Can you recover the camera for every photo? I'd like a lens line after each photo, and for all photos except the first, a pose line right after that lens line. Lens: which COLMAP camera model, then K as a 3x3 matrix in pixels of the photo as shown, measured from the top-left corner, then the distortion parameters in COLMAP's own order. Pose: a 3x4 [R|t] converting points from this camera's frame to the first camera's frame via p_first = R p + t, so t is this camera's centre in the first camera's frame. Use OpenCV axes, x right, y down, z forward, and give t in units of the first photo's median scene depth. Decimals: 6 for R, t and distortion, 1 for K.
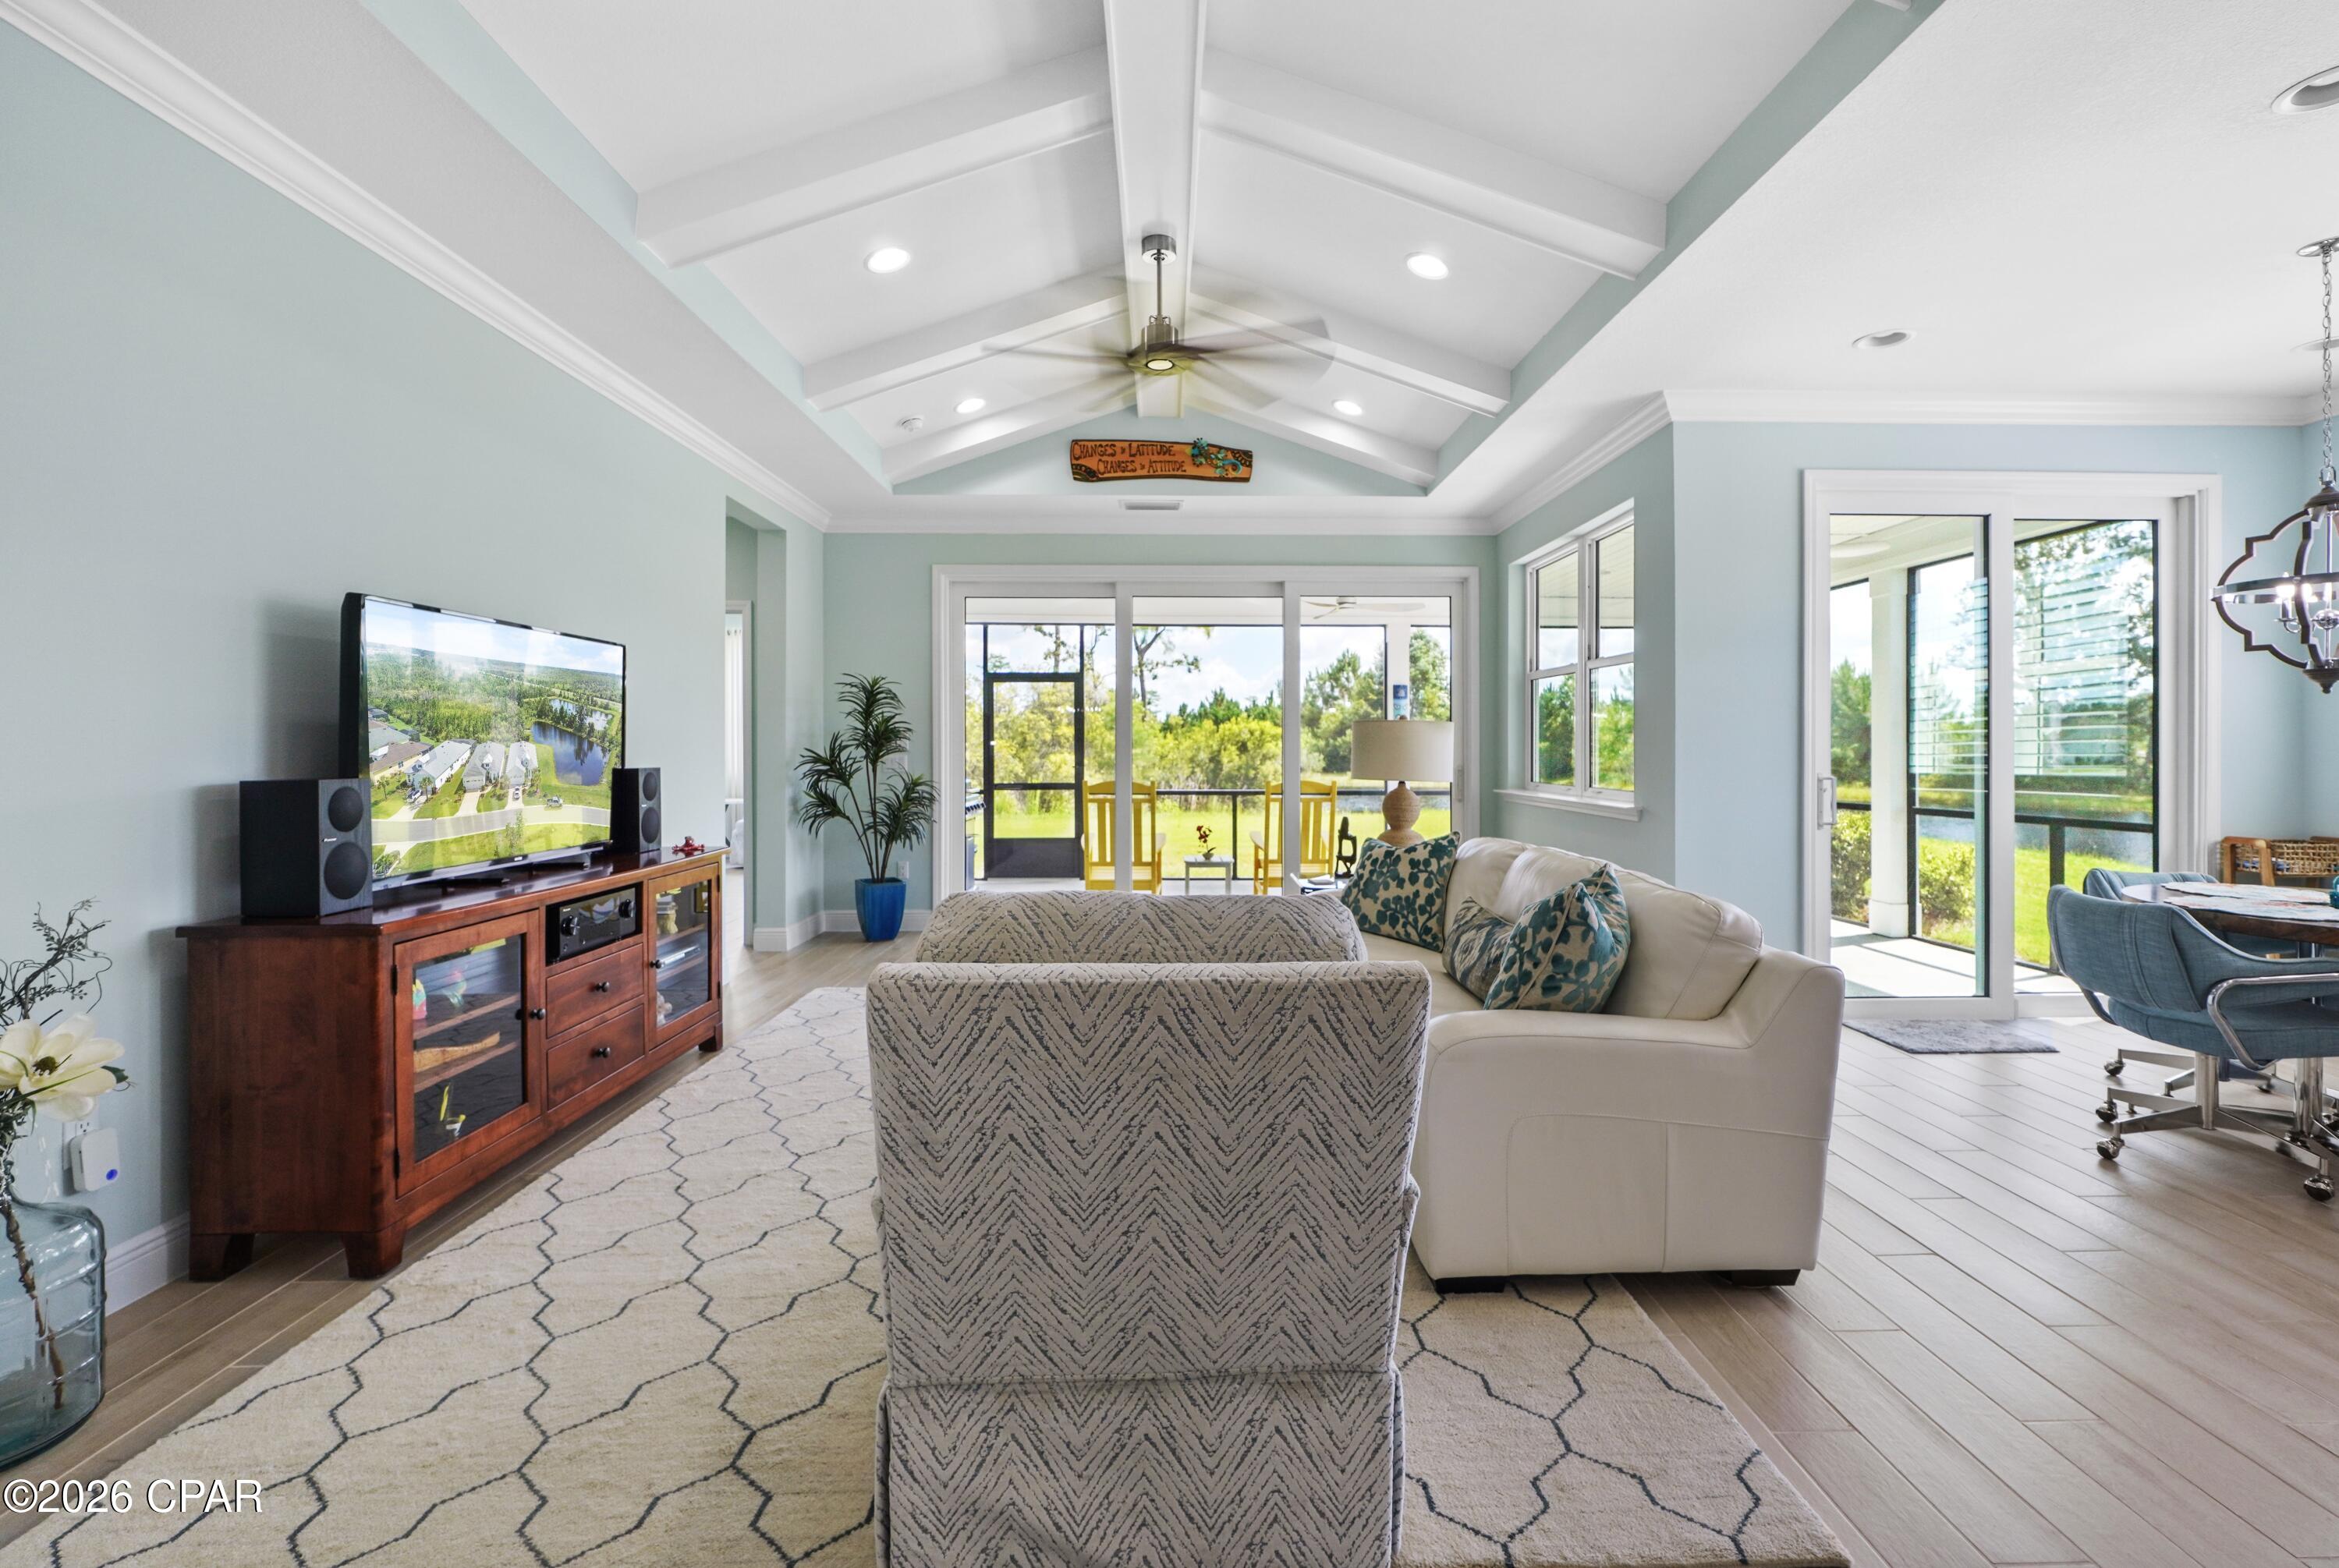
lens RADIAL K [[1027.1, 0, 1198.8], [0, 1027.1, 748.9], [0, 0, 1]] dist [-0.011649, 0.000466]
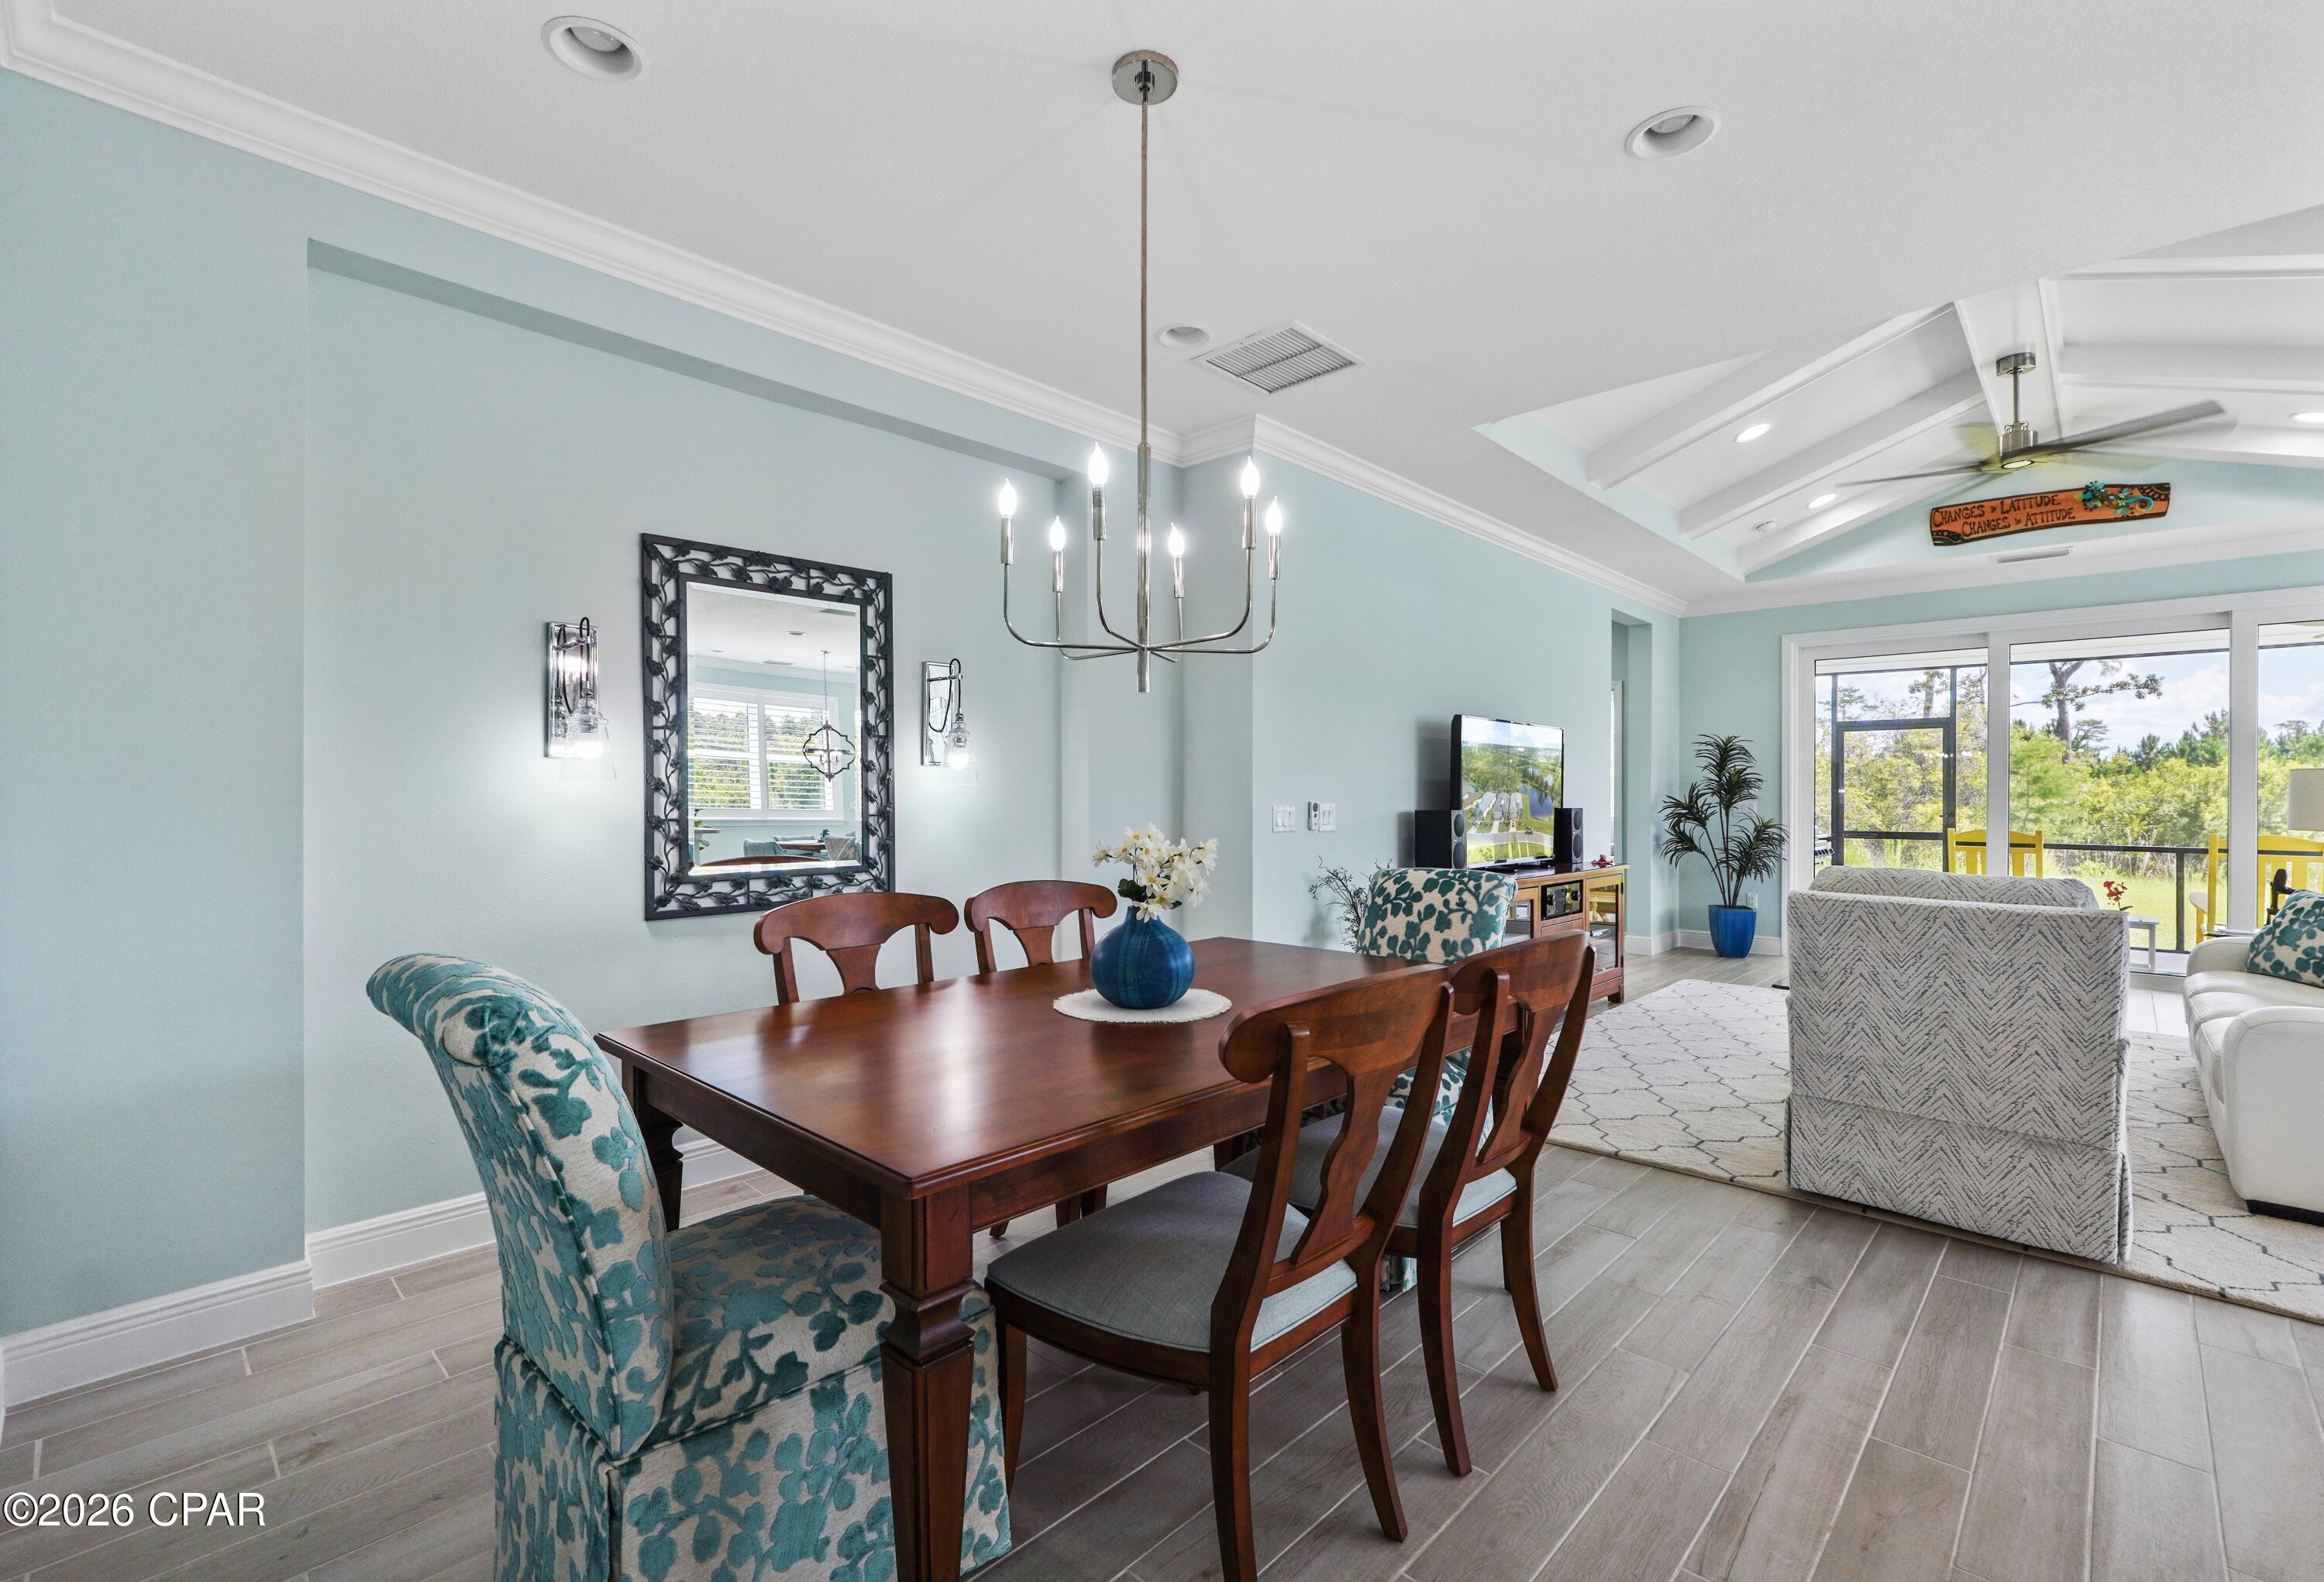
lens RADIAL K [[1026.9, 0, 1124.4], [0, 1026.9, 794.0], [0, 0, 1]] dist [-0.026214, 0.008342]
pose [[0.688526, 0.002572, -0.725207, 0.063748], [-0.004133, 0.999991, -0.000378, 0.000604], [0.725200, 0.003258, 0.688531, -0.341865]]
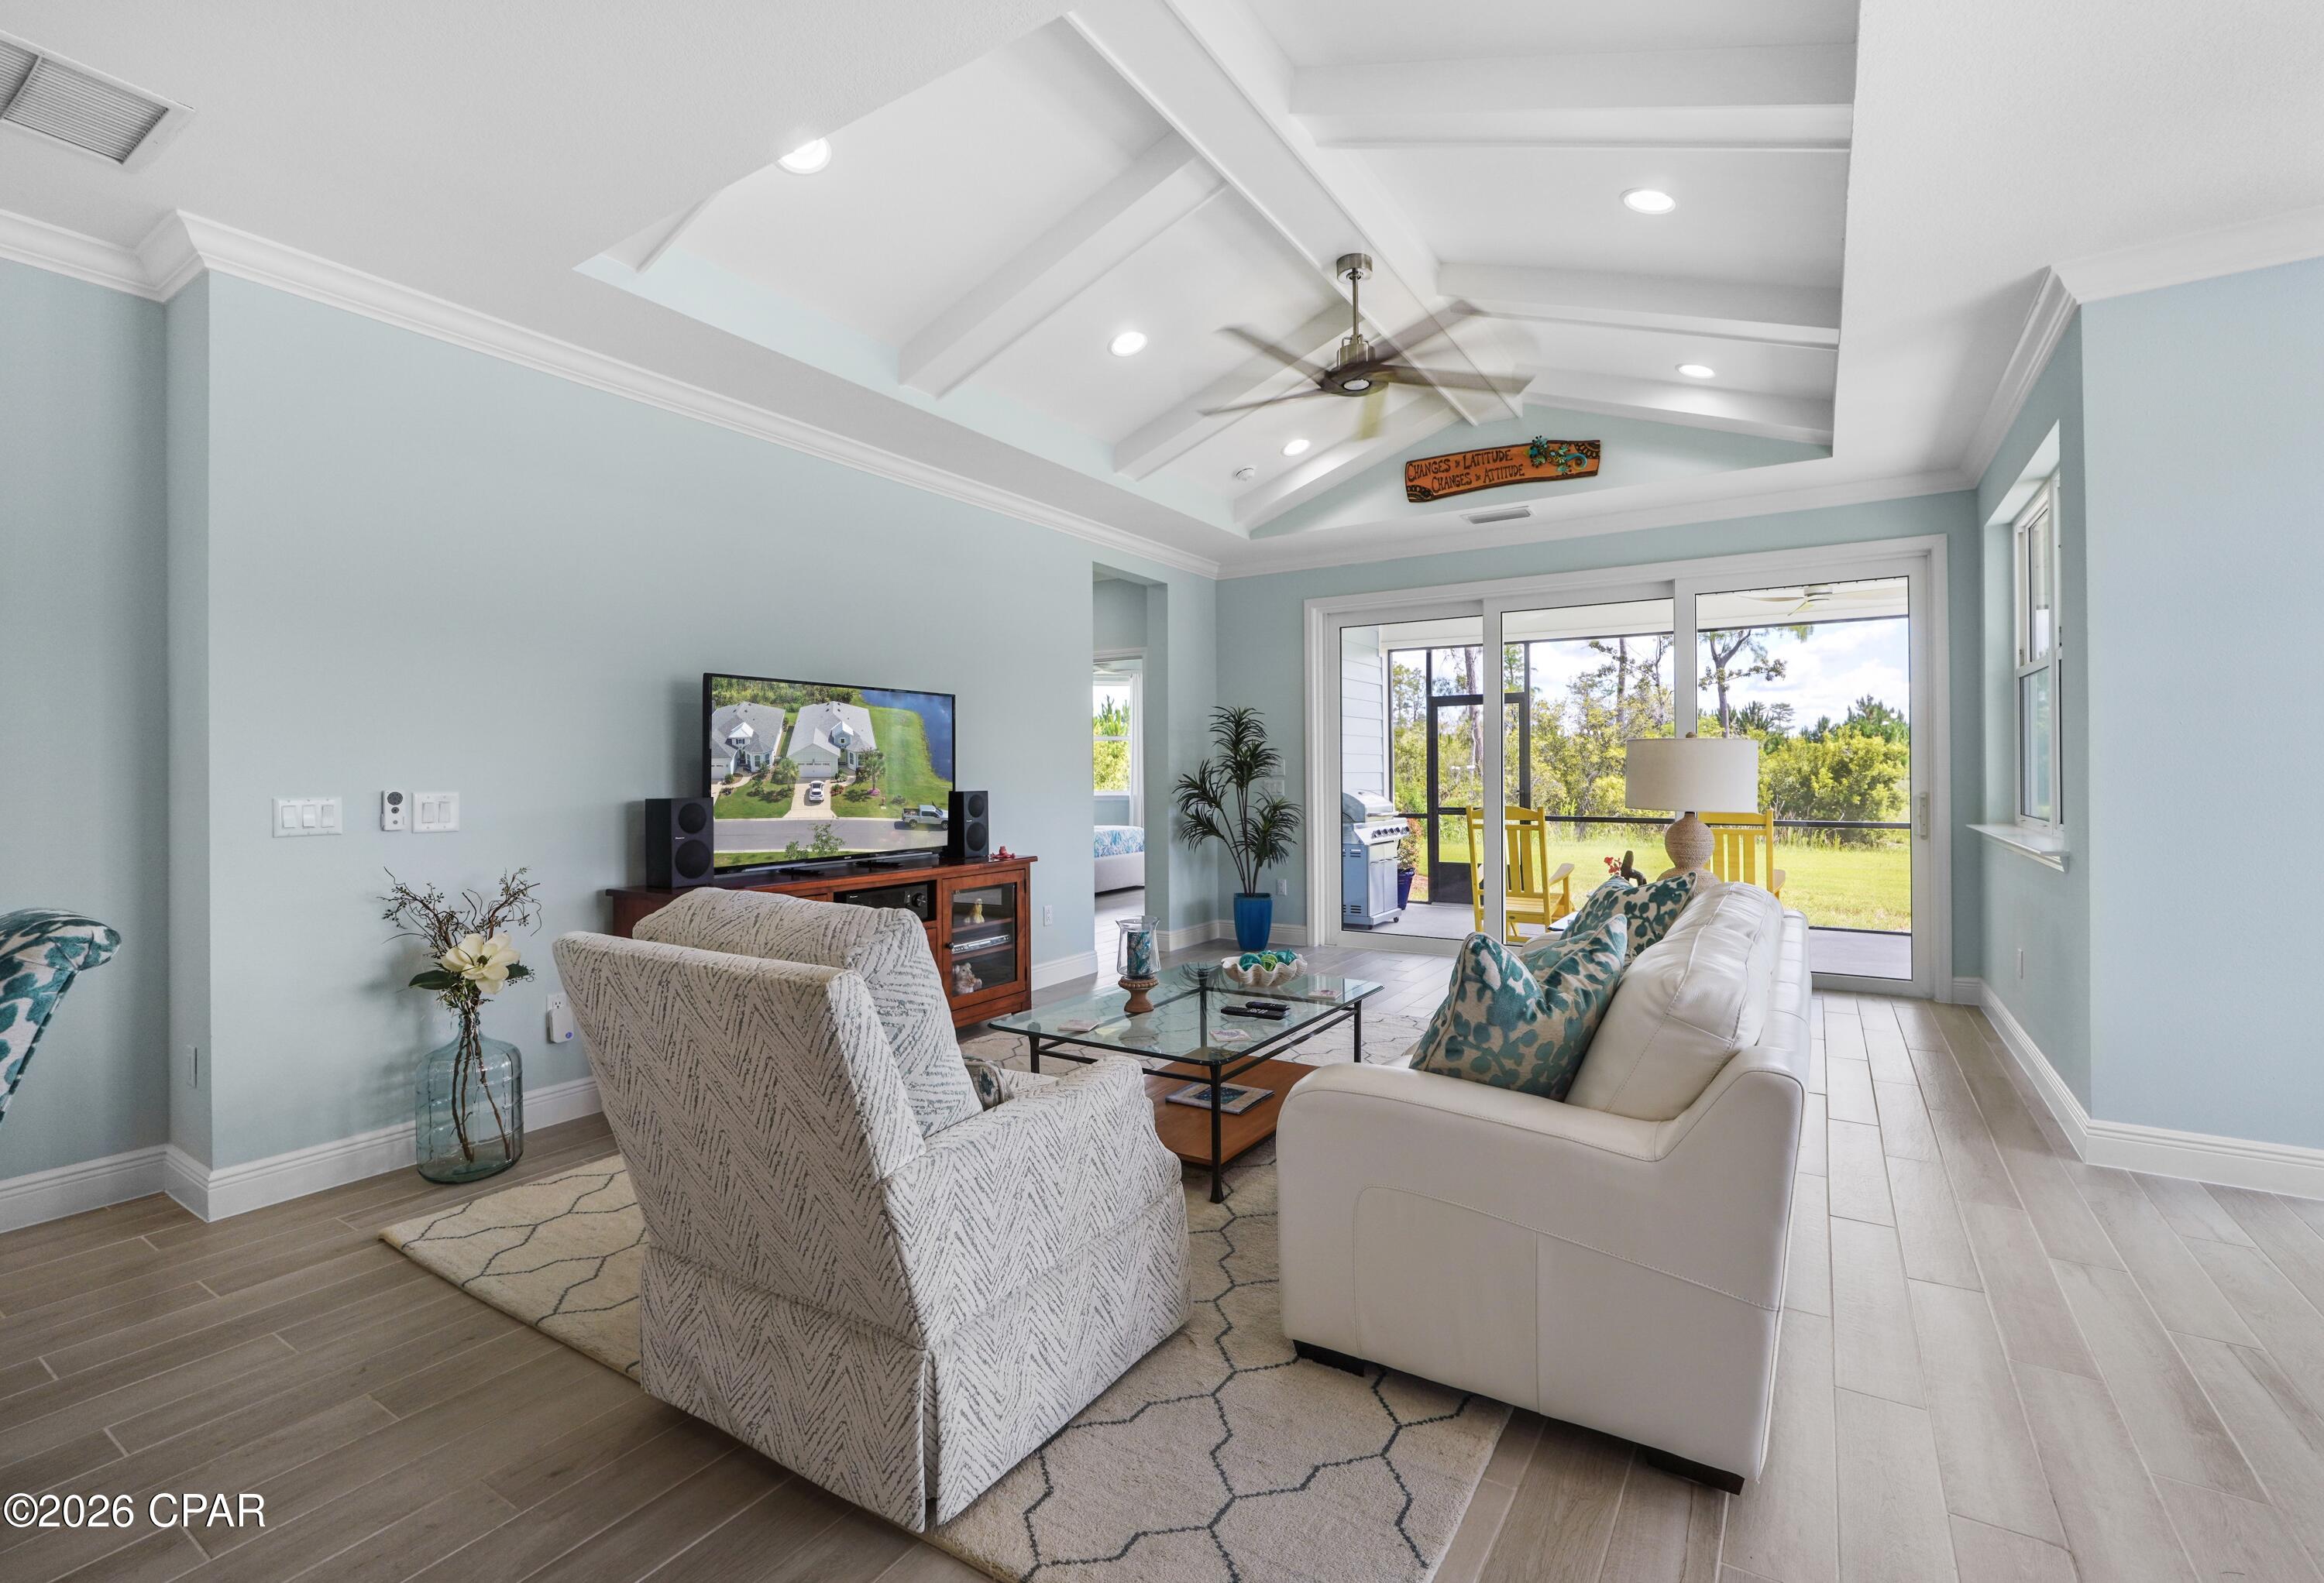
lens RADIAL K [[1022.2, 0, 1187.2], [0, 1022.2, 771.7], [0, 0, 1]] dist [-0.011748, 0.000198]
pose [[0.834745, -0.005702, -0.550607, 0.243666], [0.005403, 0.999983, -0.002164, -0.000837], [0.550610, -0.001169, 0.834762, 0.060106]]
